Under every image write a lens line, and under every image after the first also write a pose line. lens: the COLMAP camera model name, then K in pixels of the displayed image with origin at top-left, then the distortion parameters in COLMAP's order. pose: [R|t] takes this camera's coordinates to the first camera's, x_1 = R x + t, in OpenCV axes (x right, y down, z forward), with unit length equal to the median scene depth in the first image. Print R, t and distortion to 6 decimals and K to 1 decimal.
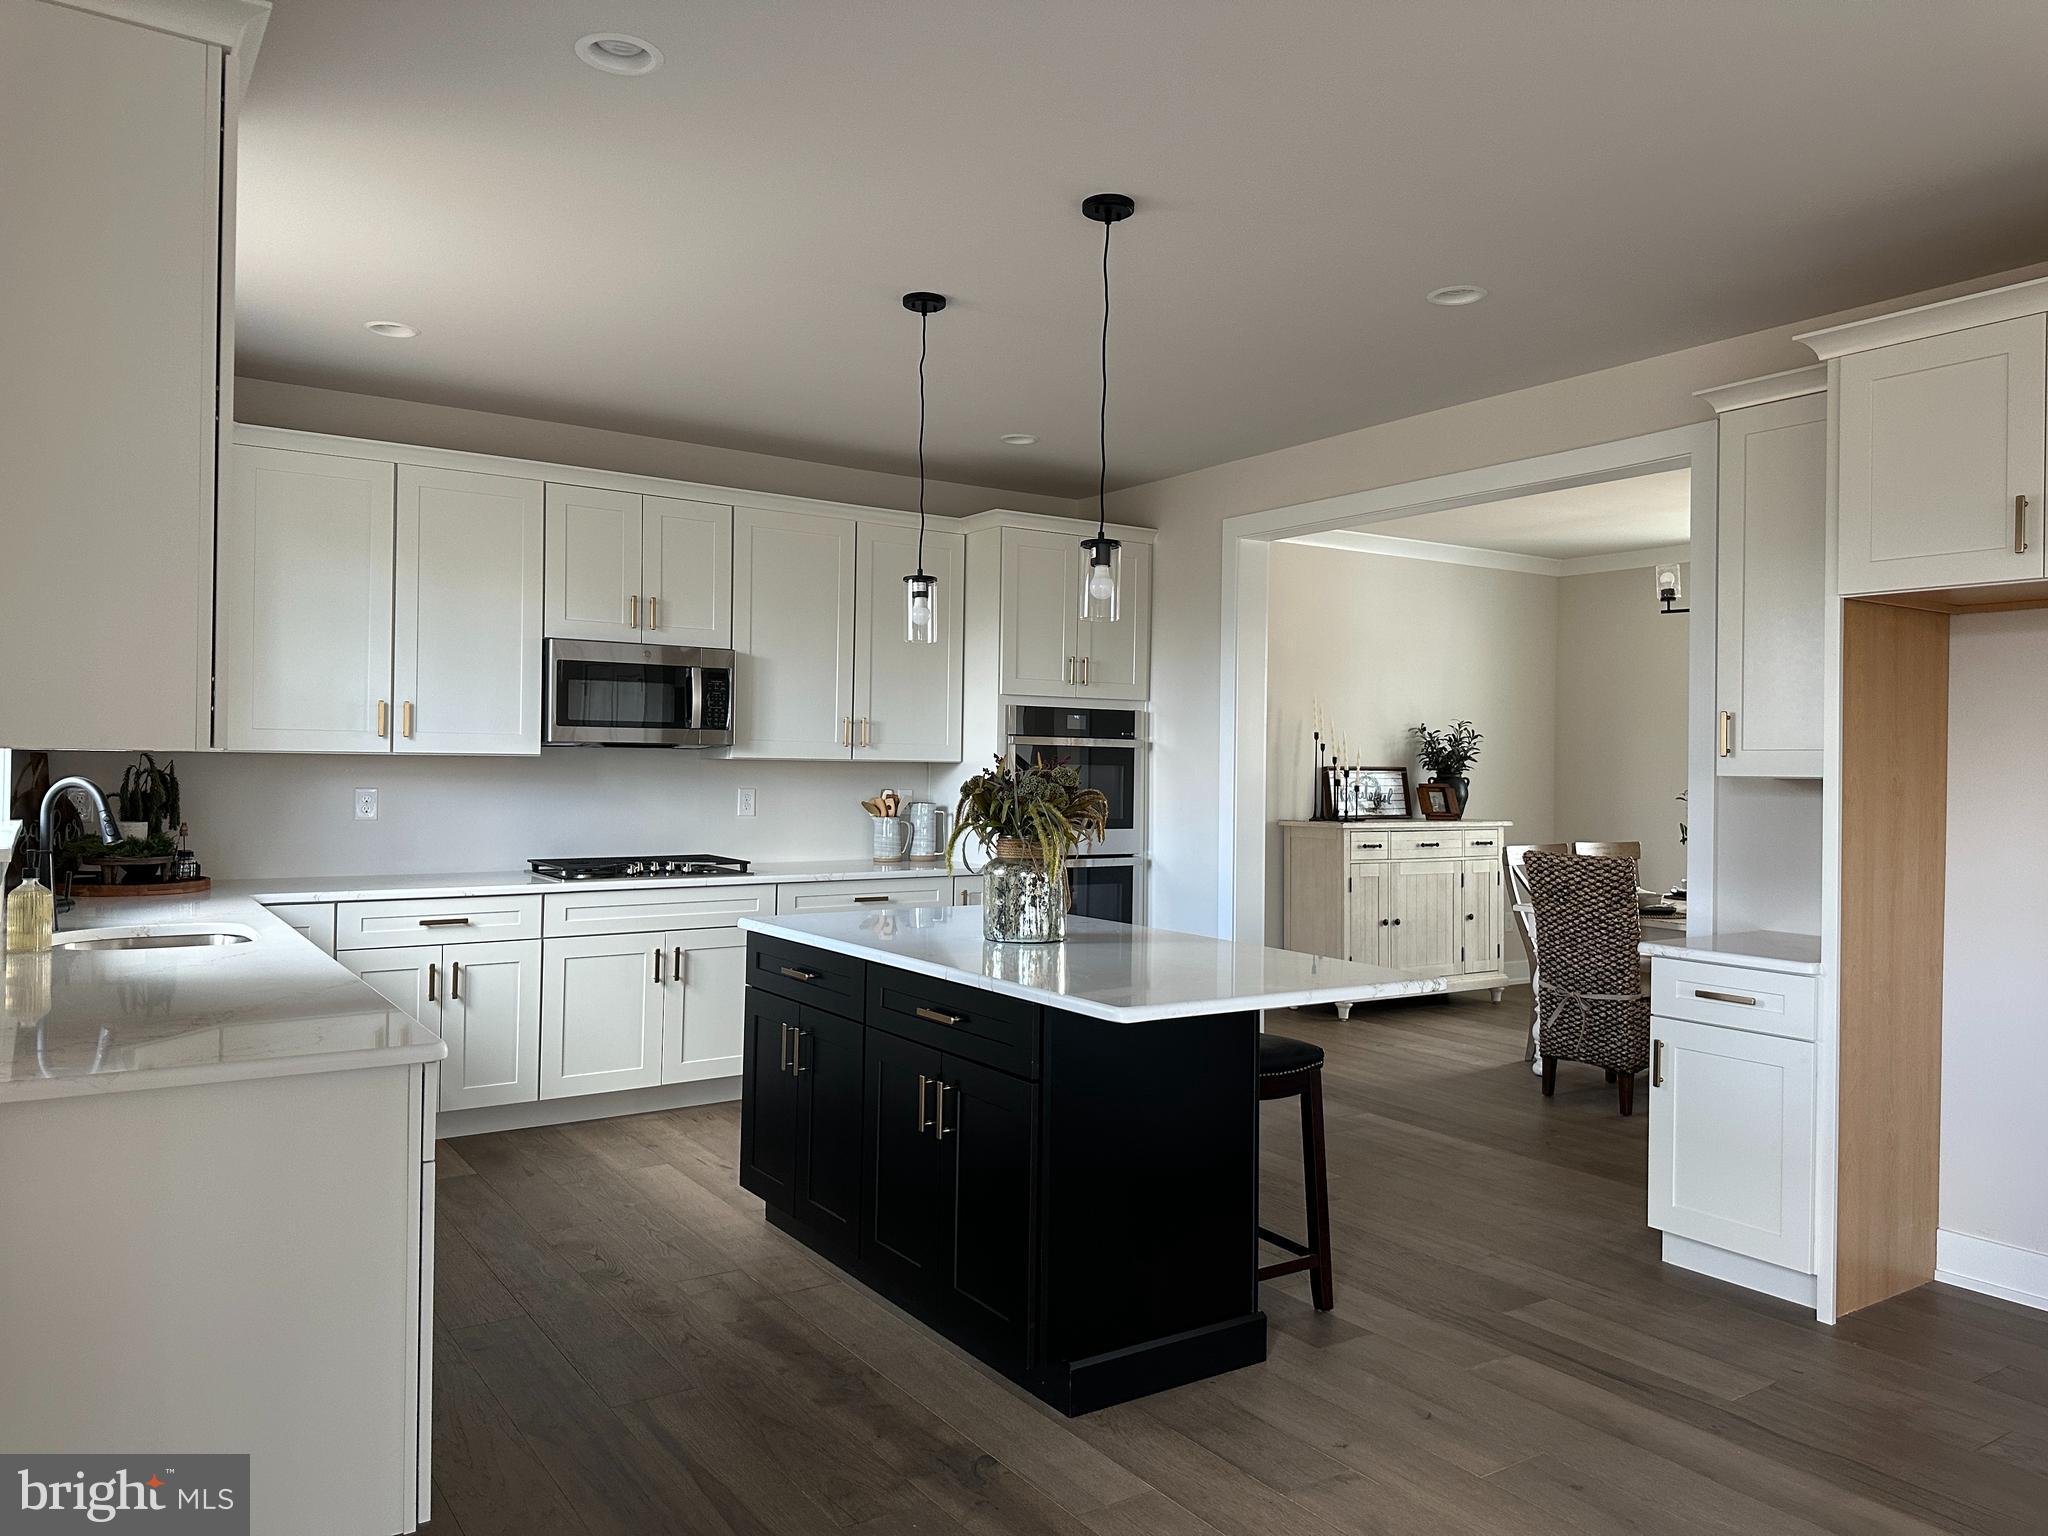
lens RADIAL K [[1424.6, 0, 1024.0], [0, 1424.6, 768.0], [0, 0, 1]] dist [0.204310, -0.333328]
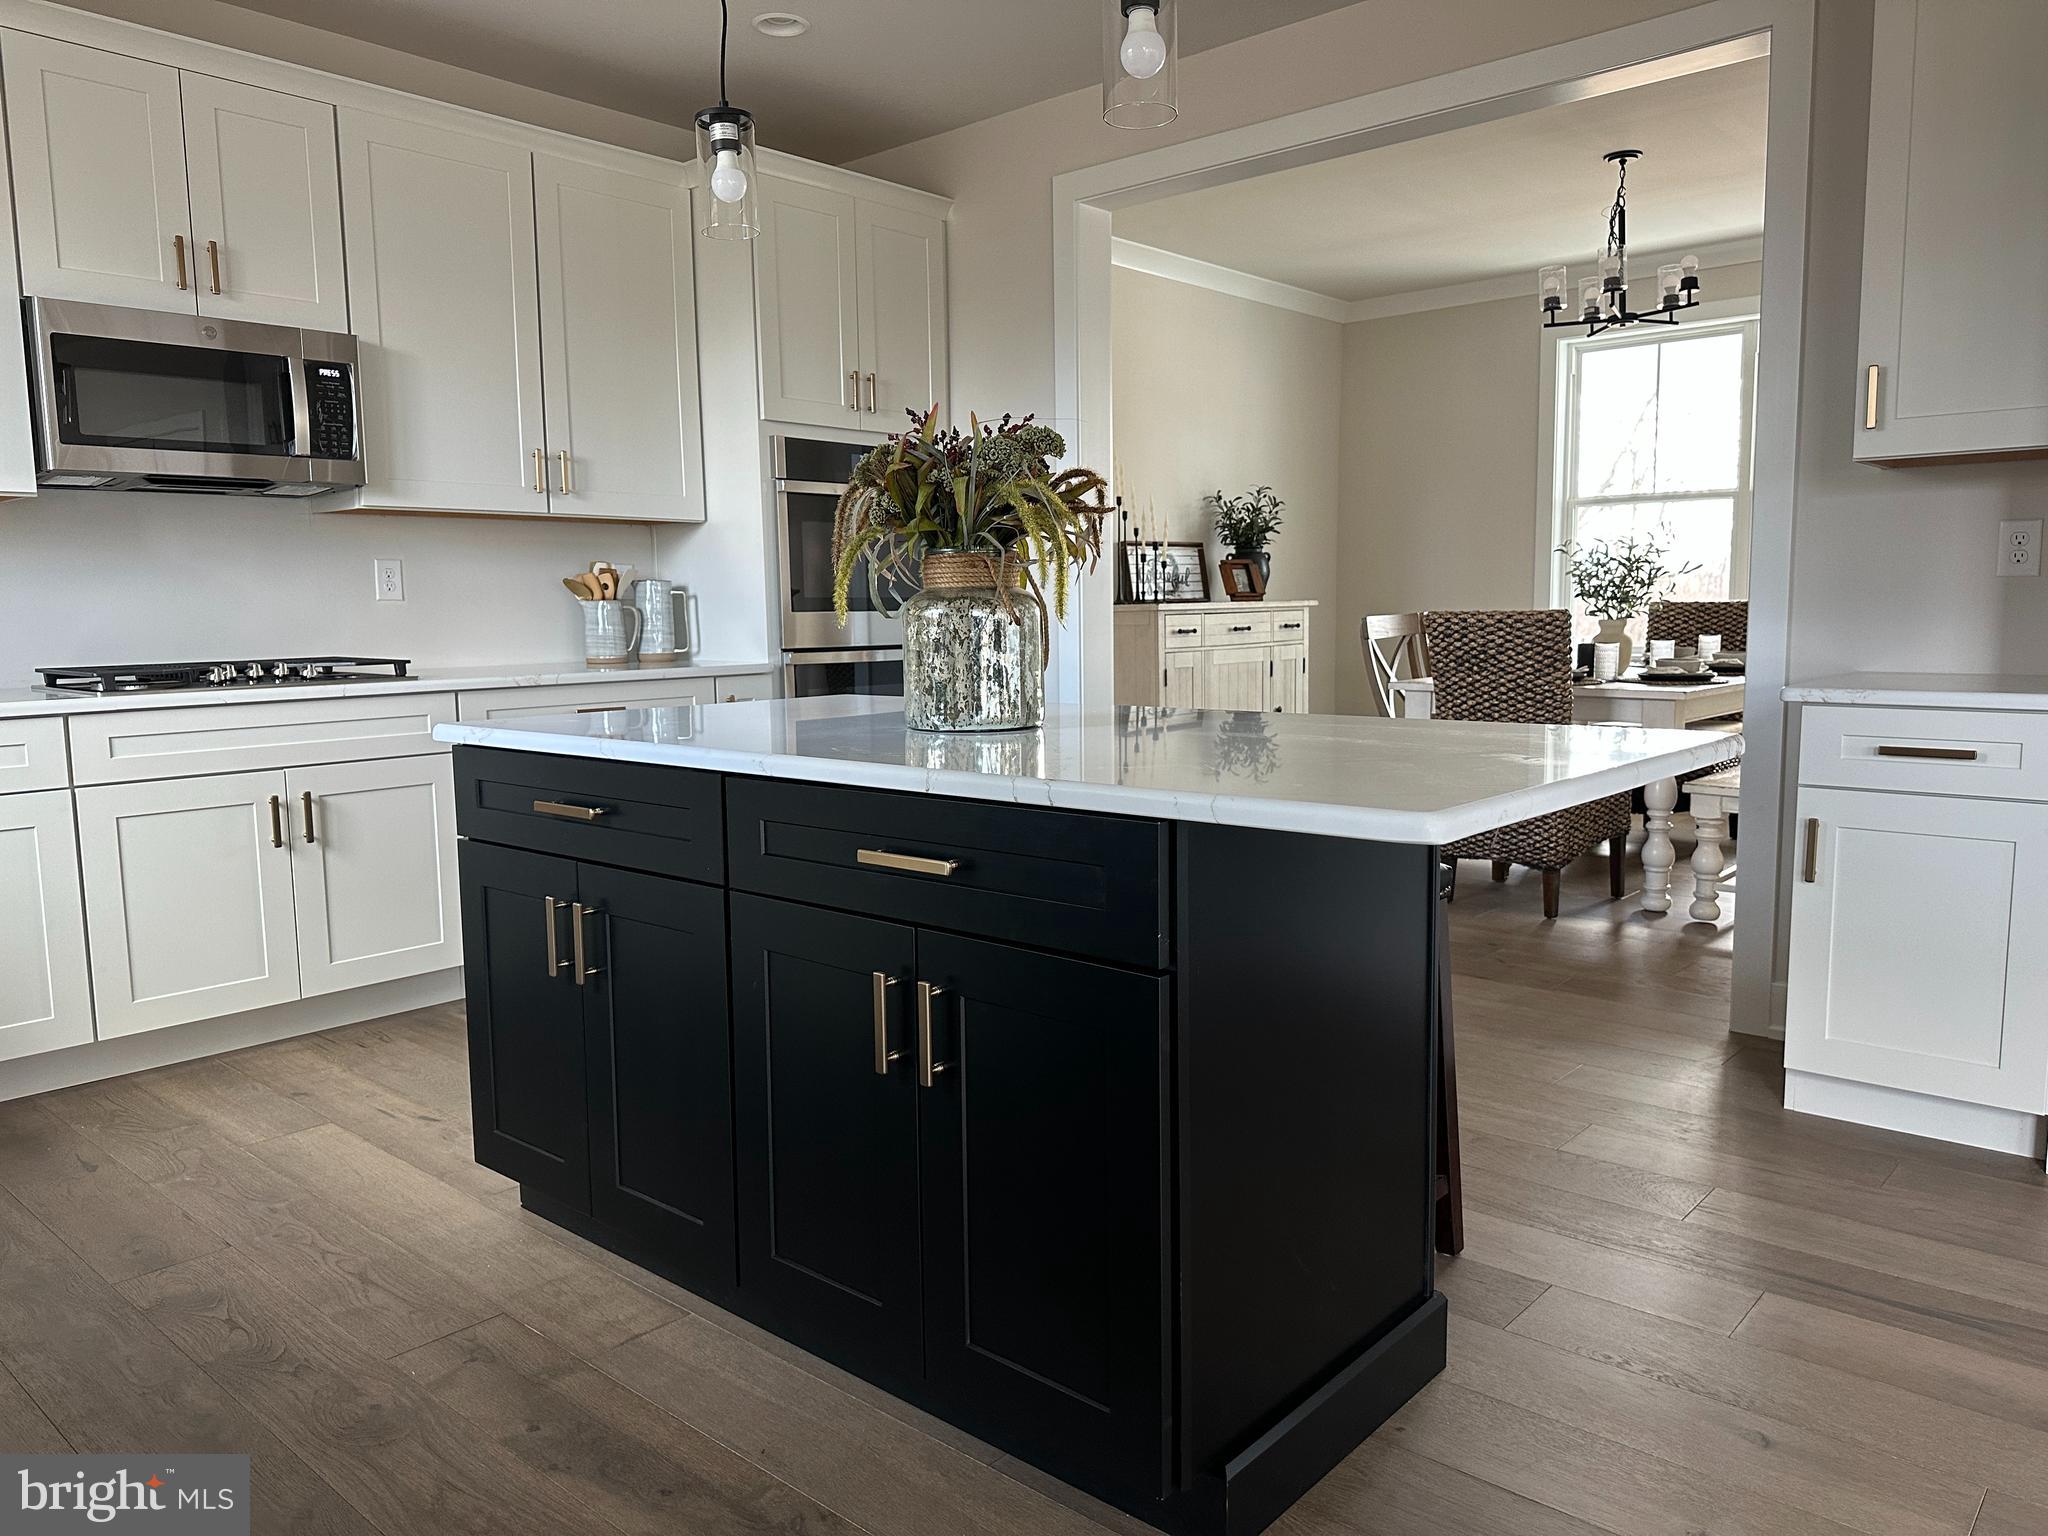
lens RADIAL K [[1443.3, 0, 1024.0], [0, 1443.3, 768.0], [0, 0, 1]] dist [0.087863, -0.095332]
pose [[0.968852, -0.057436, 0.240889, -0.083150], [0.029806, 0.992706, 0.116816, 0.044792], [-0.245842, -0.105998, 0.963497, 0.277599]]
